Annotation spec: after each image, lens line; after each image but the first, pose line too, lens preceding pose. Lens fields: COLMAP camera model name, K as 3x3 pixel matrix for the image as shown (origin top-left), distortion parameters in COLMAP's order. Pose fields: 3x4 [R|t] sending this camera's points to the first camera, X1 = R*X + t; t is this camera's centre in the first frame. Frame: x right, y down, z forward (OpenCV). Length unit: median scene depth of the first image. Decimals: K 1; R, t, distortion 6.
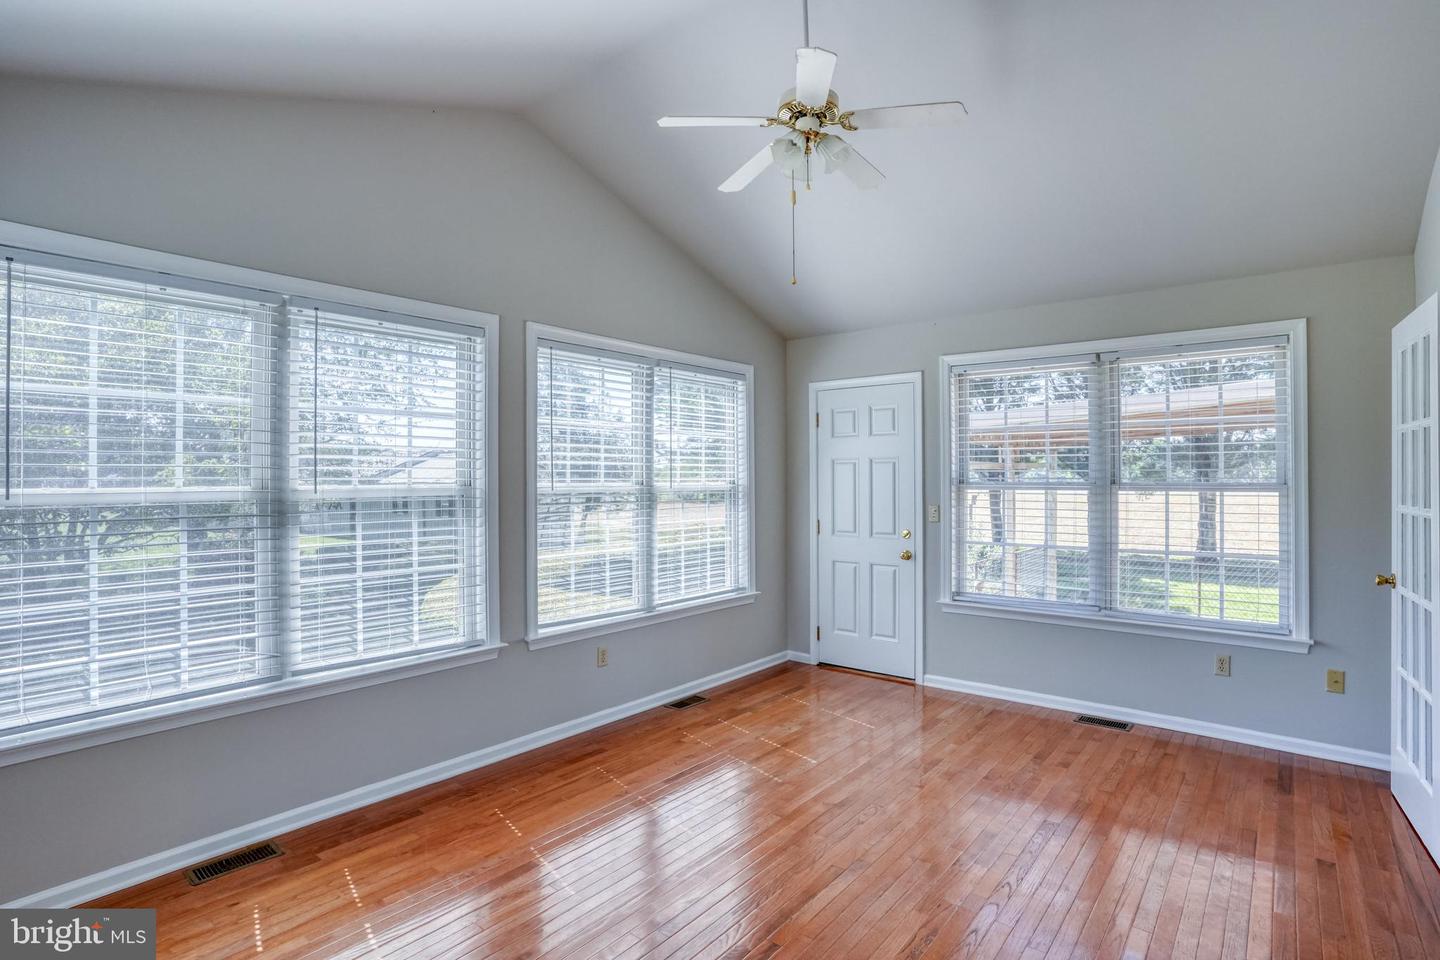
lens RADIAL K [[731.2, 0, 686.1], [0, 731.2, 478.2], [0, 0, 1]] dist [-0.074241, 0.033392]
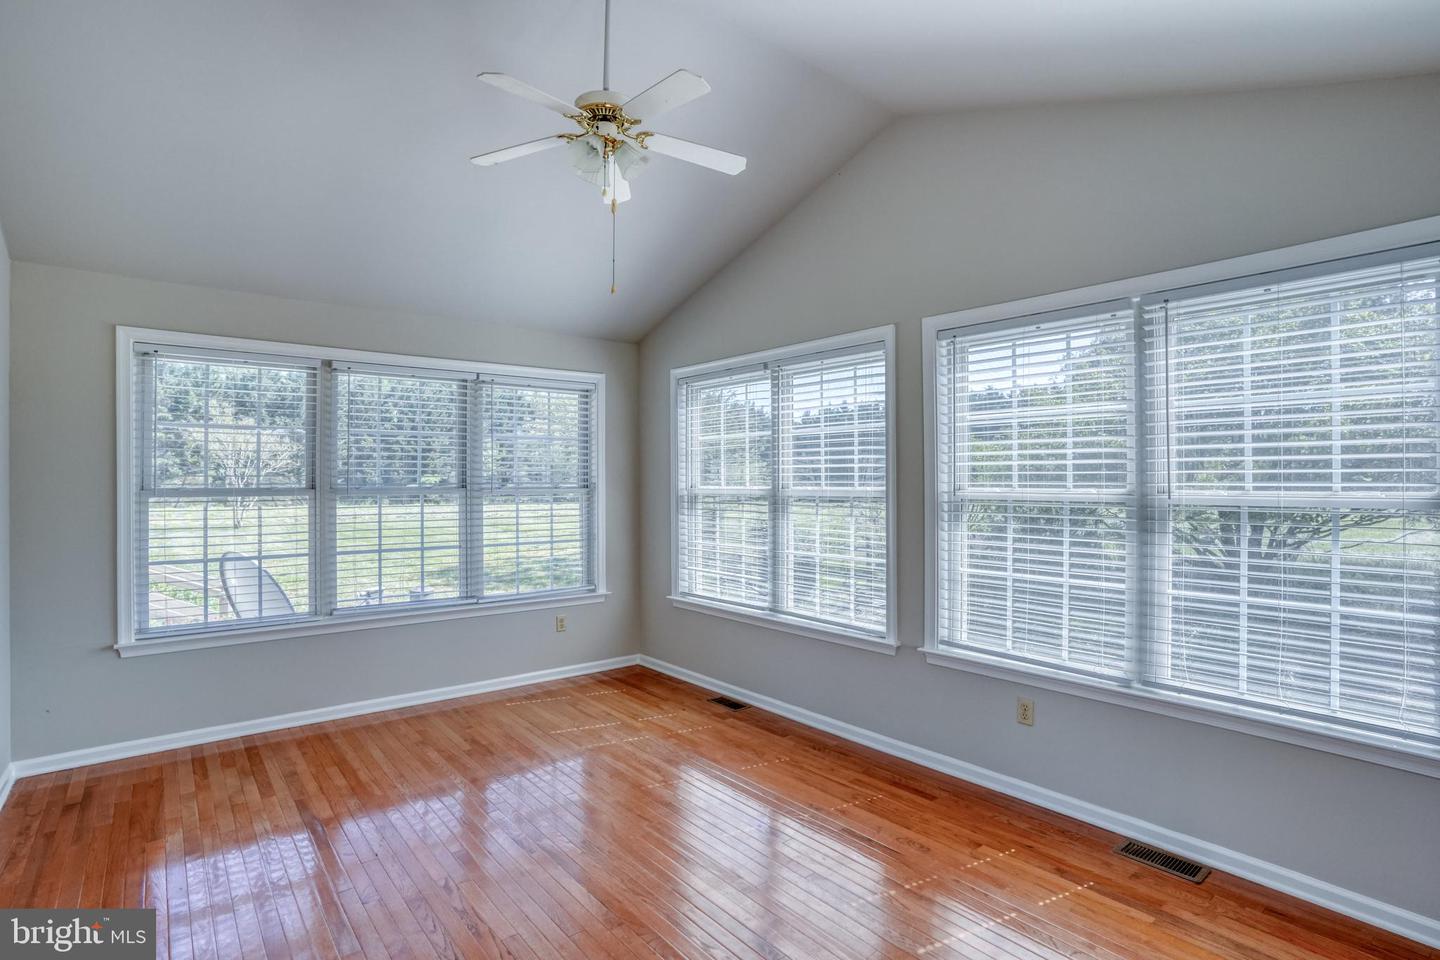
lens RADIAL K [[694.9, 0, 720.0], [0, 694.9, 480.0], [0, 0, 1]] dist [-0.028104, 0.001118]
pose [[-0.159059, -0.005158, -0.987256, 0.756505], [-0.004717, 0.999979, -0.004465, 0.003230], [0.987258, 0.003946, -0.159080, 0.908329]]
